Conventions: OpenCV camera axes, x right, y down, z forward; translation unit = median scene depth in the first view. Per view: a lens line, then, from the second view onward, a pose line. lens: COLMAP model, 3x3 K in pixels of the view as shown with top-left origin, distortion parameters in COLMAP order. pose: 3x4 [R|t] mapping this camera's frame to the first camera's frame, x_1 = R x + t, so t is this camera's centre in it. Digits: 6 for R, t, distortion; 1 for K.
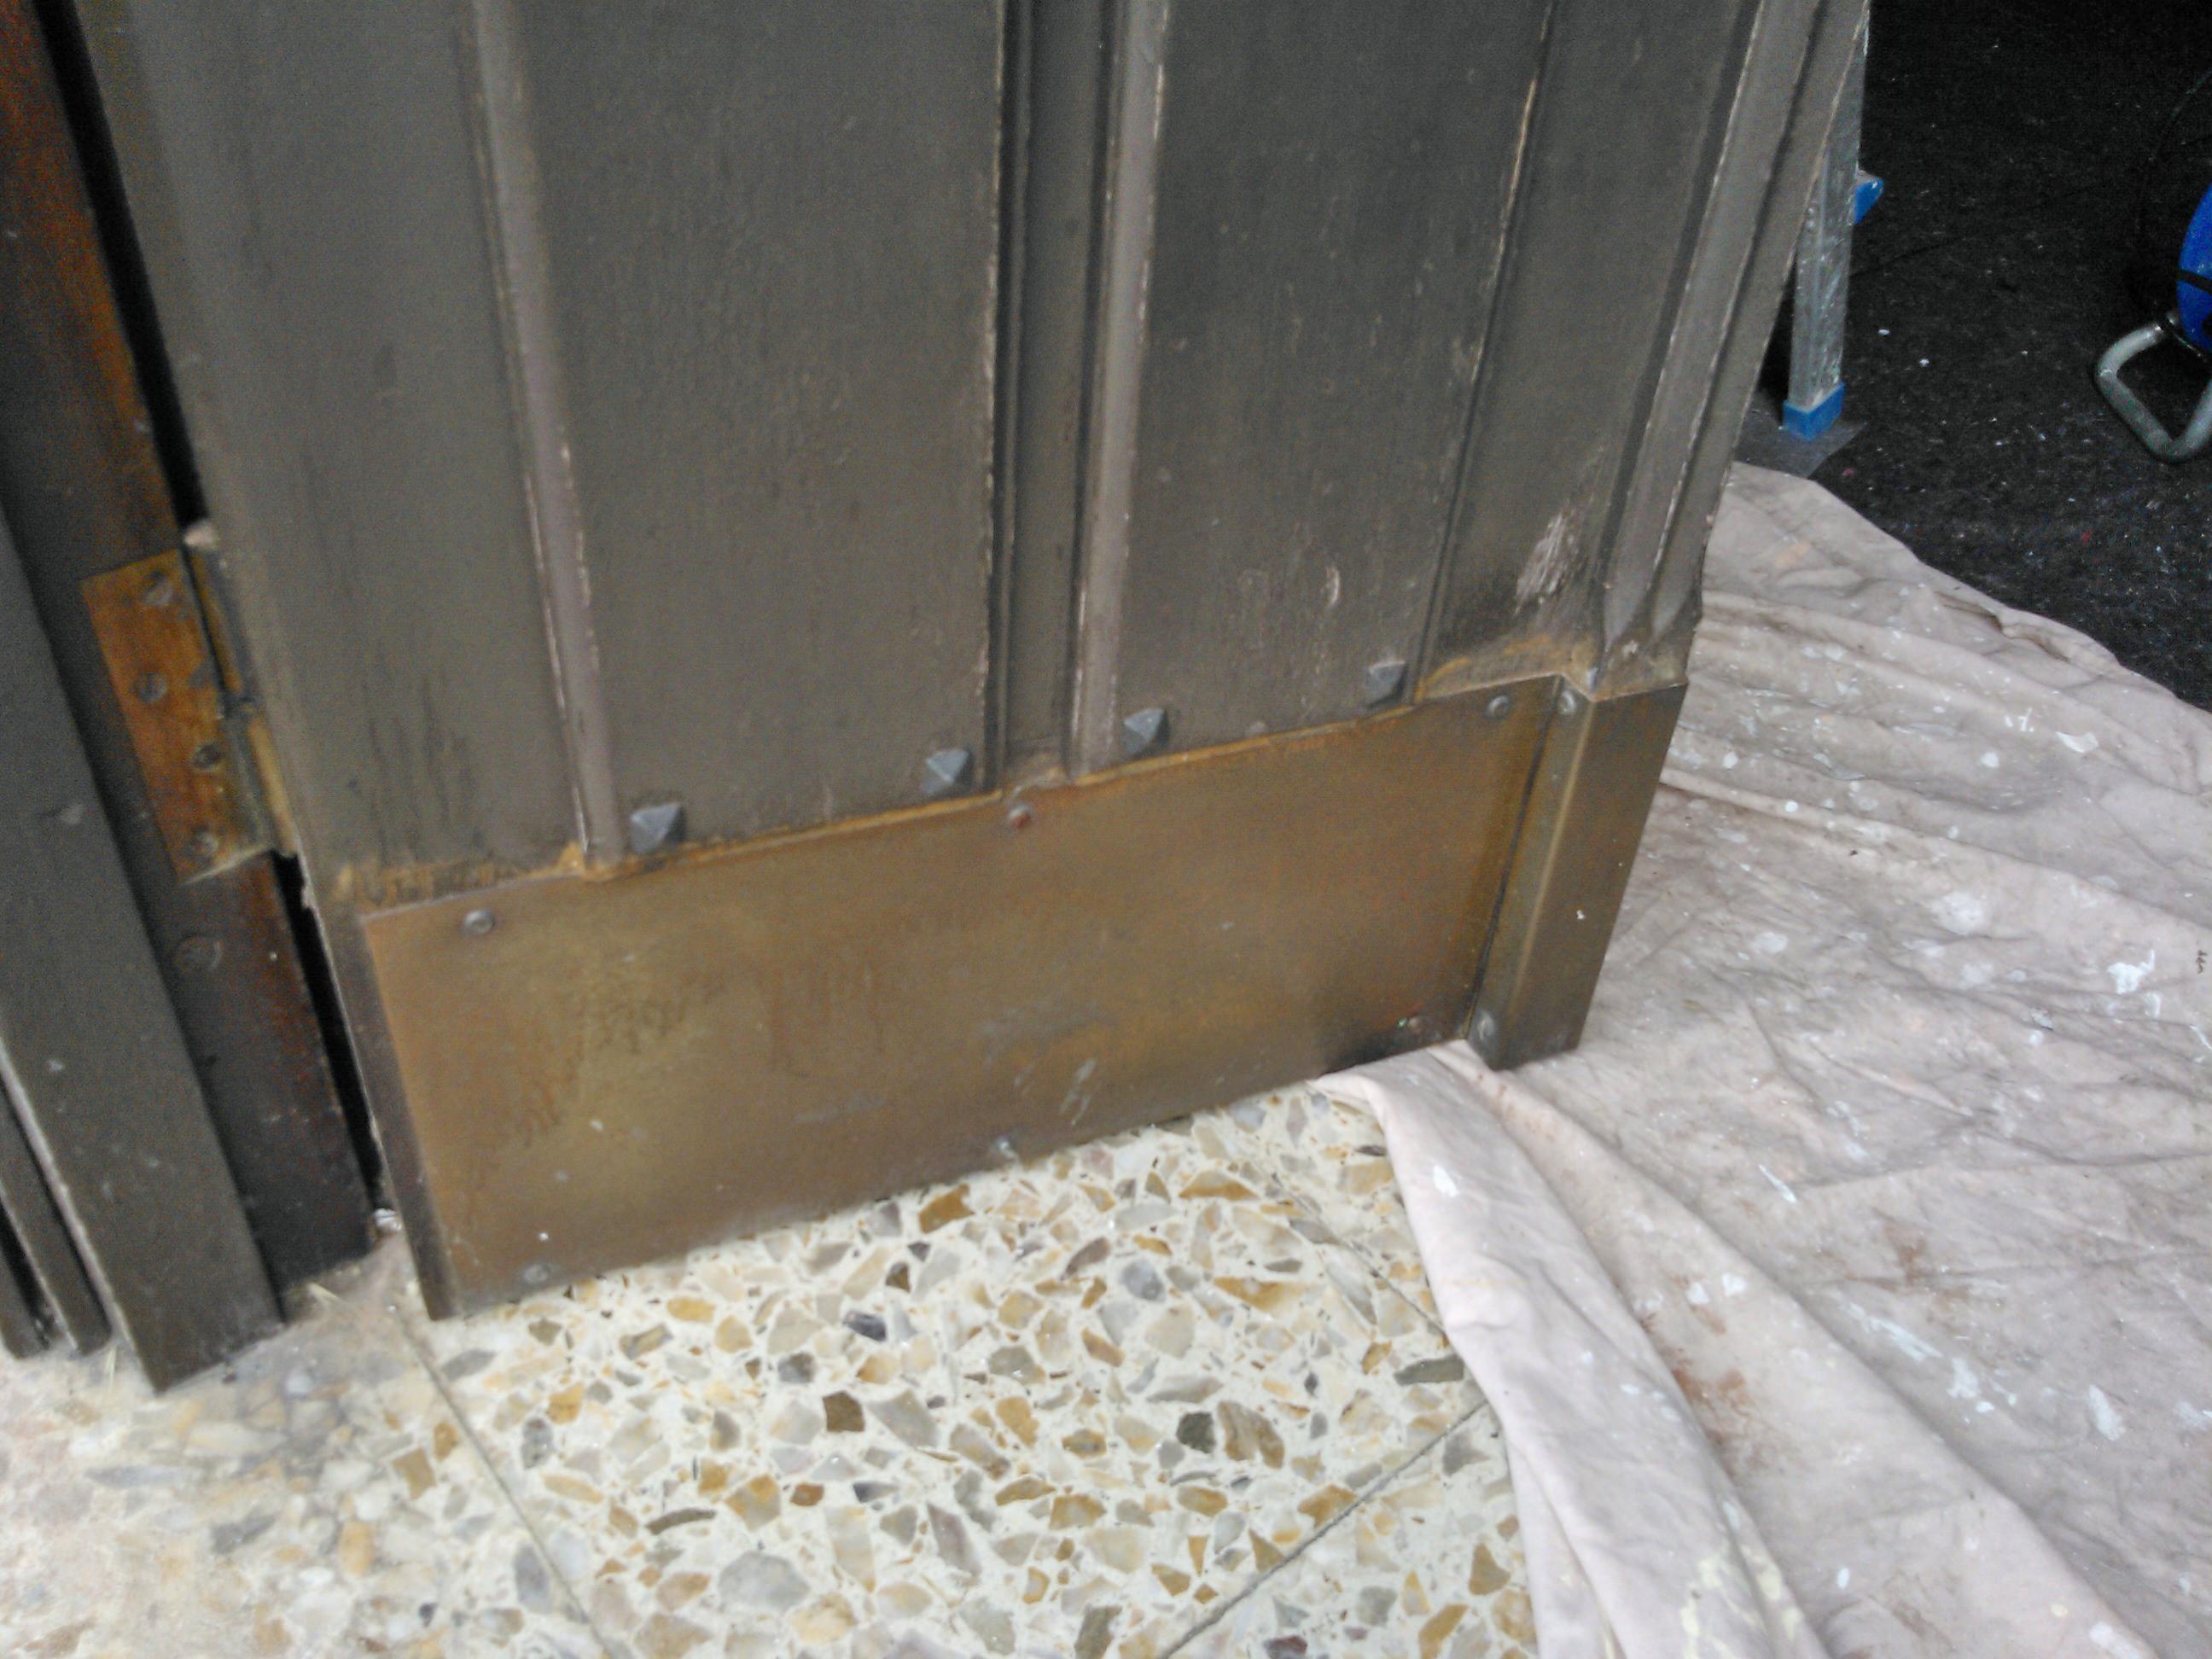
lens RADIAL K [[1931.7, 0, 1098.7], [0, 1931.7, 832.4], [0, 0, 1]] dist [-0.000407, -0.121320]
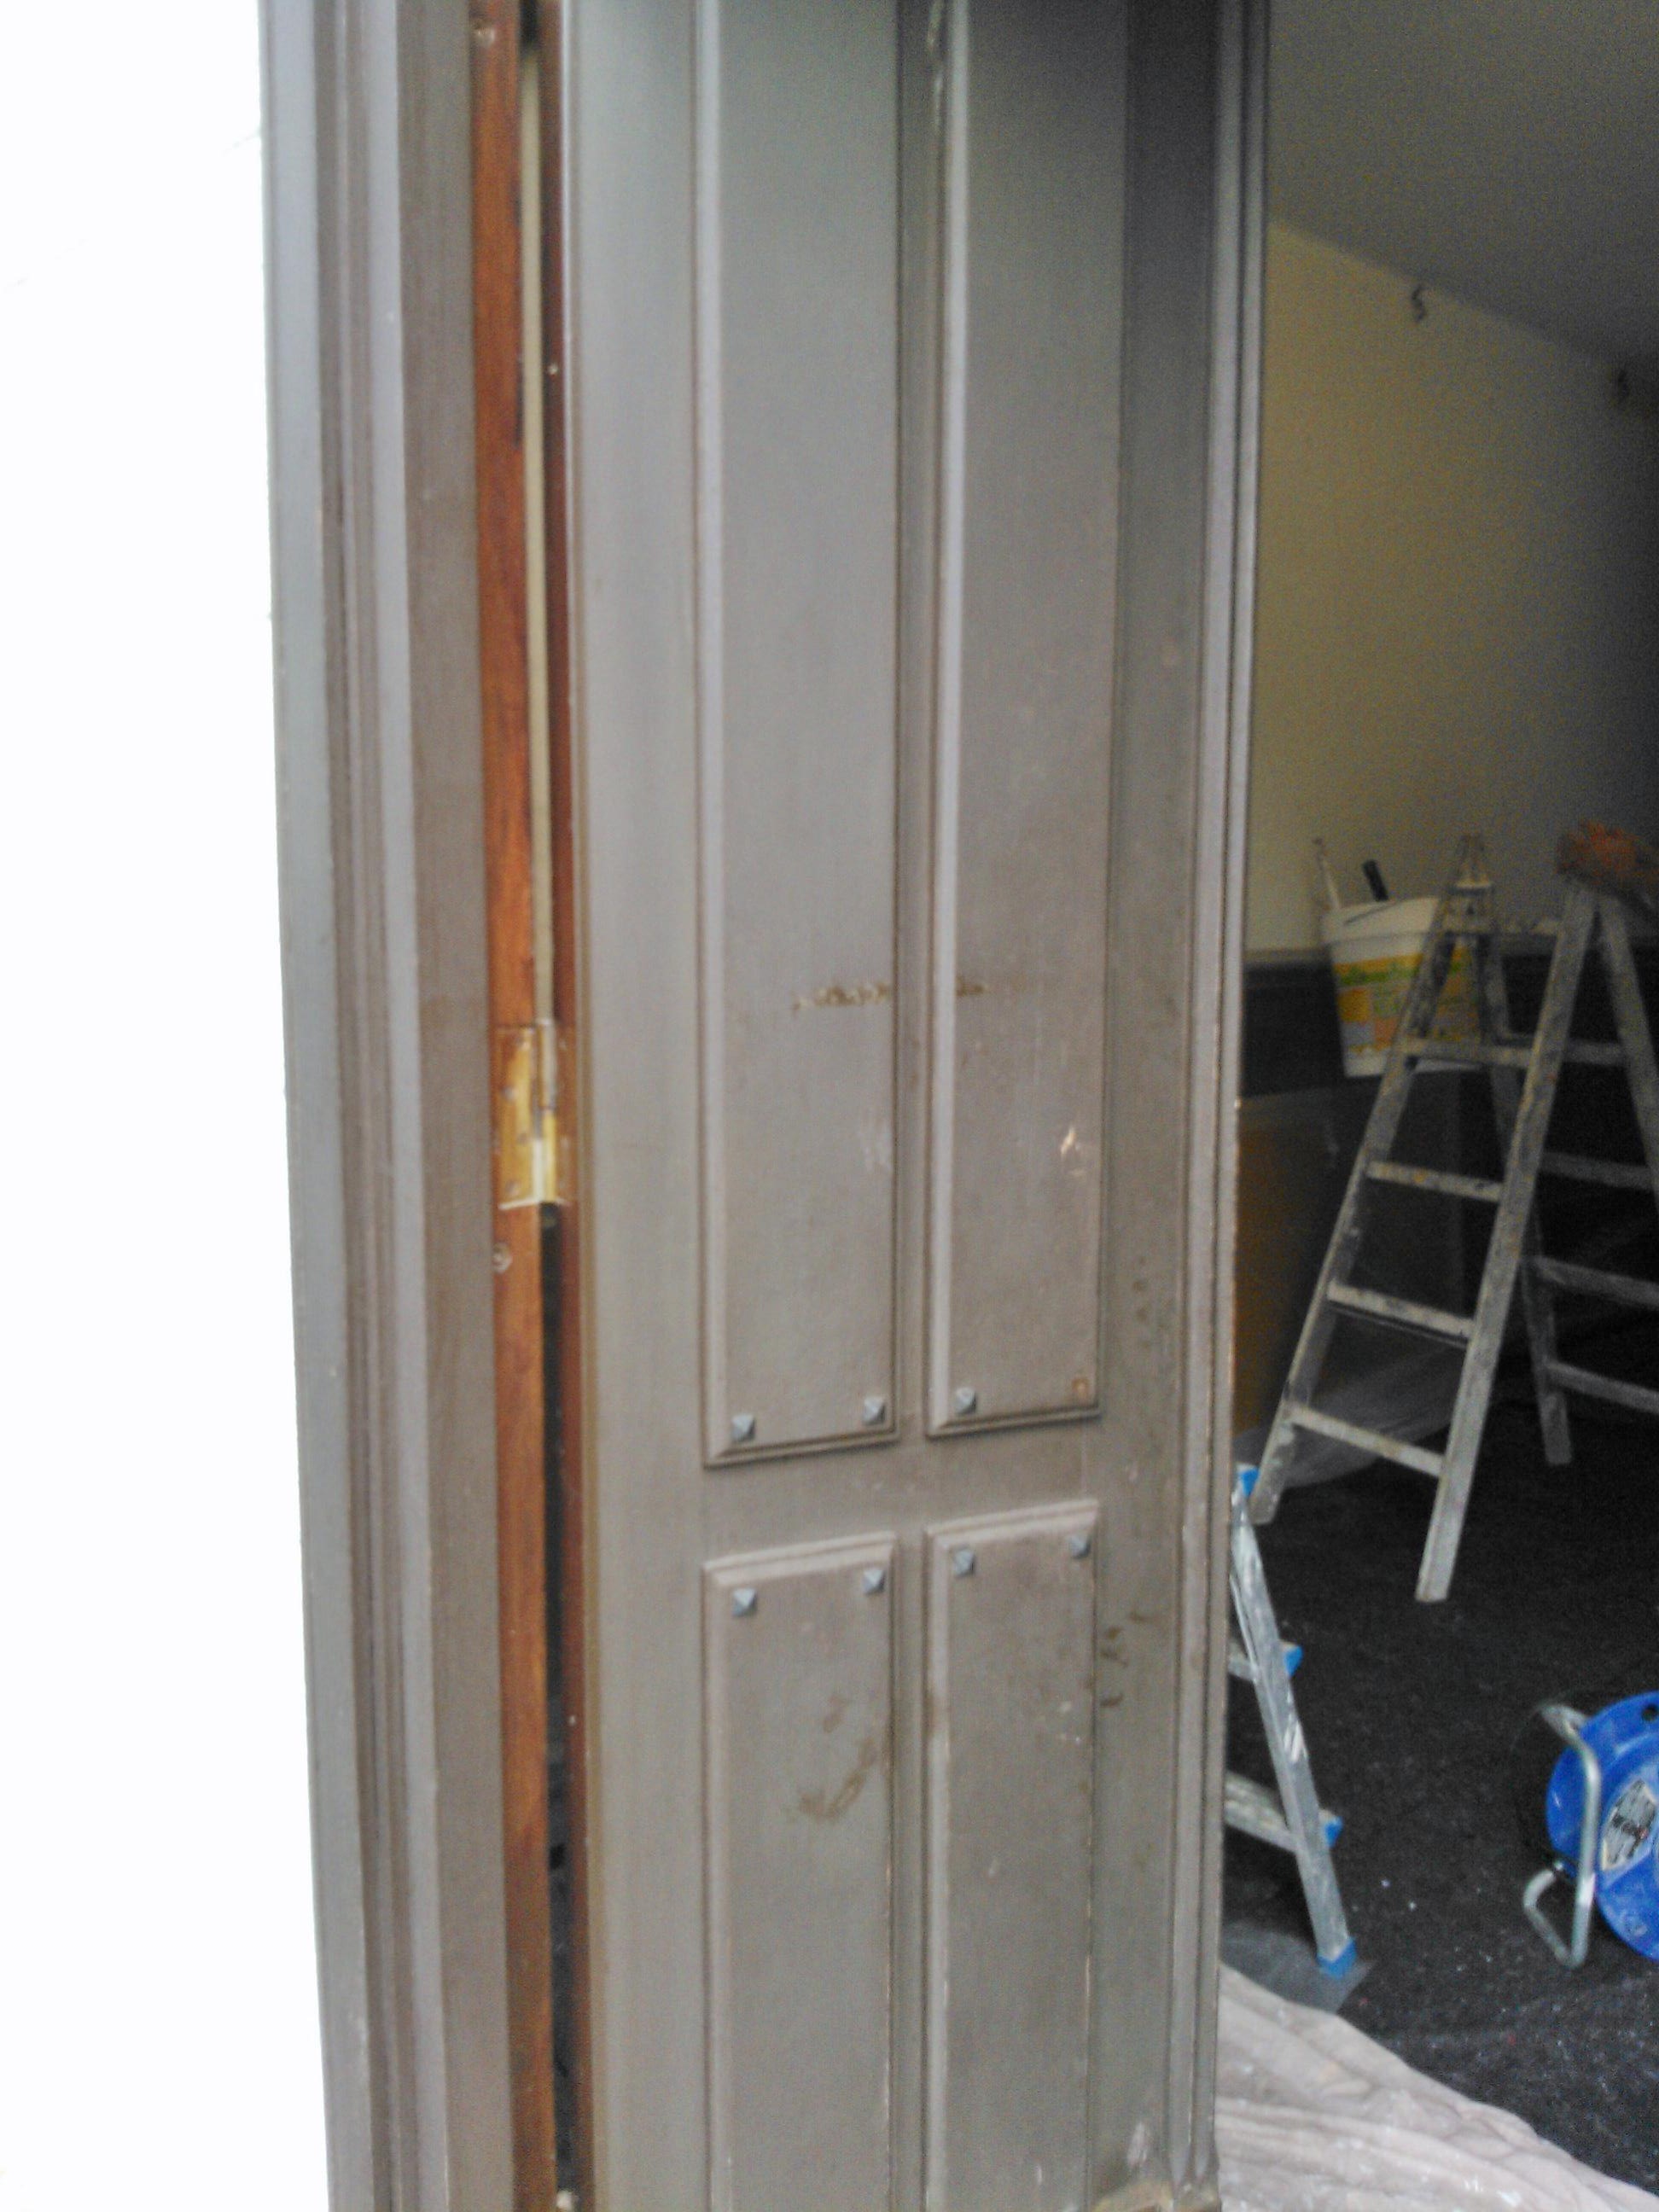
lens RADIAL K [[1892.3, 0, 832.9], [0, 1892.3, 1104.6], [0, 0, 1]] dist [-0.113536, 0.134195]
pose [[0.997251, -0.065247, 0.035119, -0.059795], [0.073844, 0.835936, -0.543836, -0.010685], [0.006126, 0.544934, 0.838456, -0.803164]]
